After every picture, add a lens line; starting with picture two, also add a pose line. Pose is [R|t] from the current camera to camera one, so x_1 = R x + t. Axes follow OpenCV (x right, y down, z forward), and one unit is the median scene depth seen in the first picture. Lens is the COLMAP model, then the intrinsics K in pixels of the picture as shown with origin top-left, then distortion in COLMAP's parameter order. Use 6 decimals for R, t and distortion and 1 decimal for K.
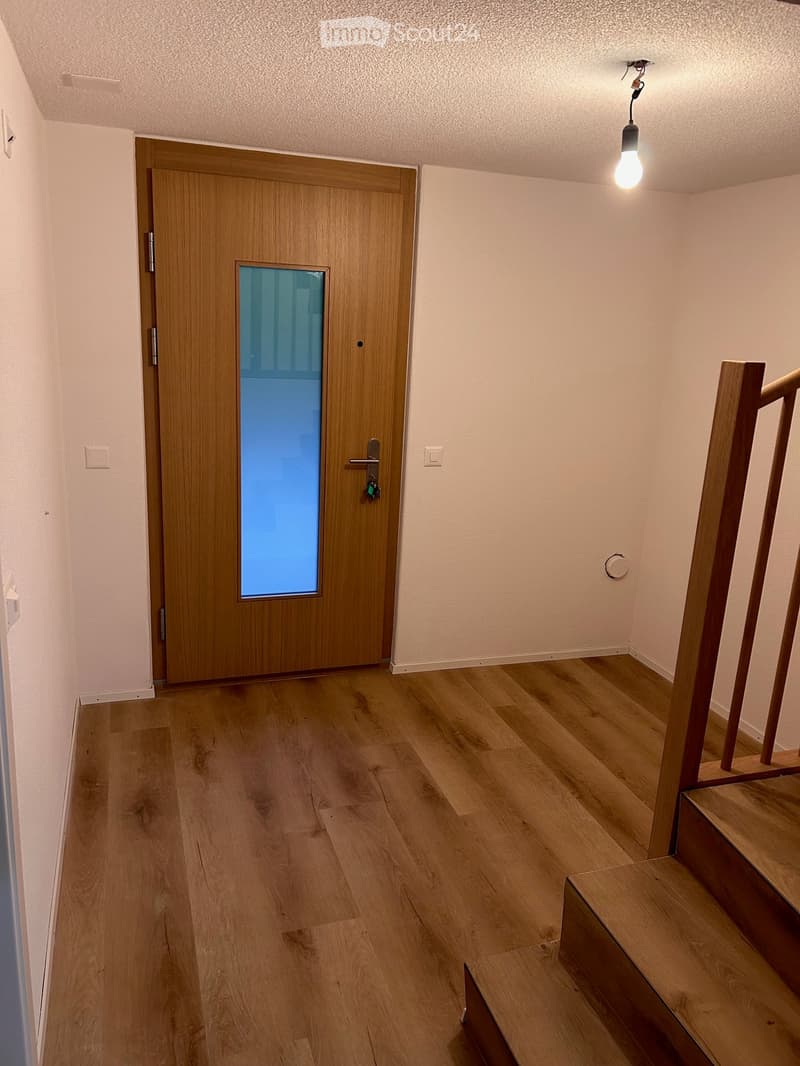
lens RADIAL K [[815.4, 0, 400.0], [0, 815.4, 533.0], [0, 0, 1]] dist [-0.000925, -0.004128]
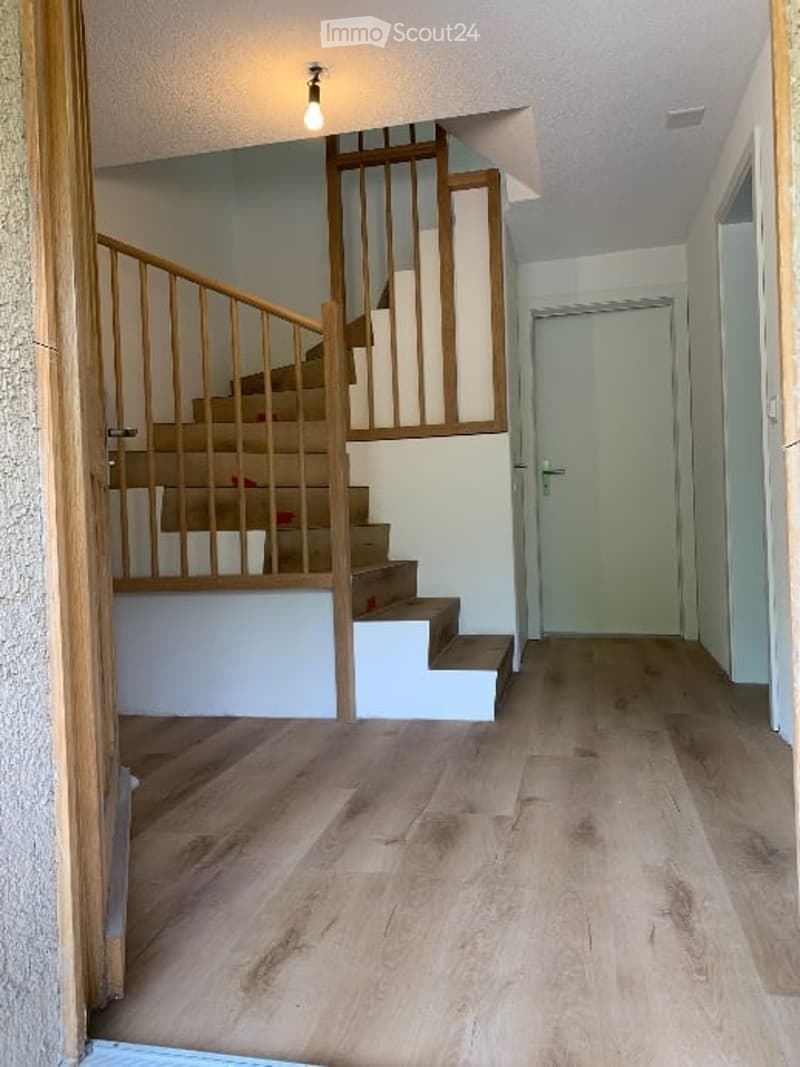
lens RADIAL K [[816.1, 0, 400.0], [0, 816.1, 533.5], [0, 0, 1]] dist [-0.000925, -0.004128]
pose [[-0.859217, -0.028063, 0.510841, -0.391196], [0.127839, 0.955044, 0.267485, -0.120411], [-0.495382, 0.295133, -0.817002, 1.614412]]
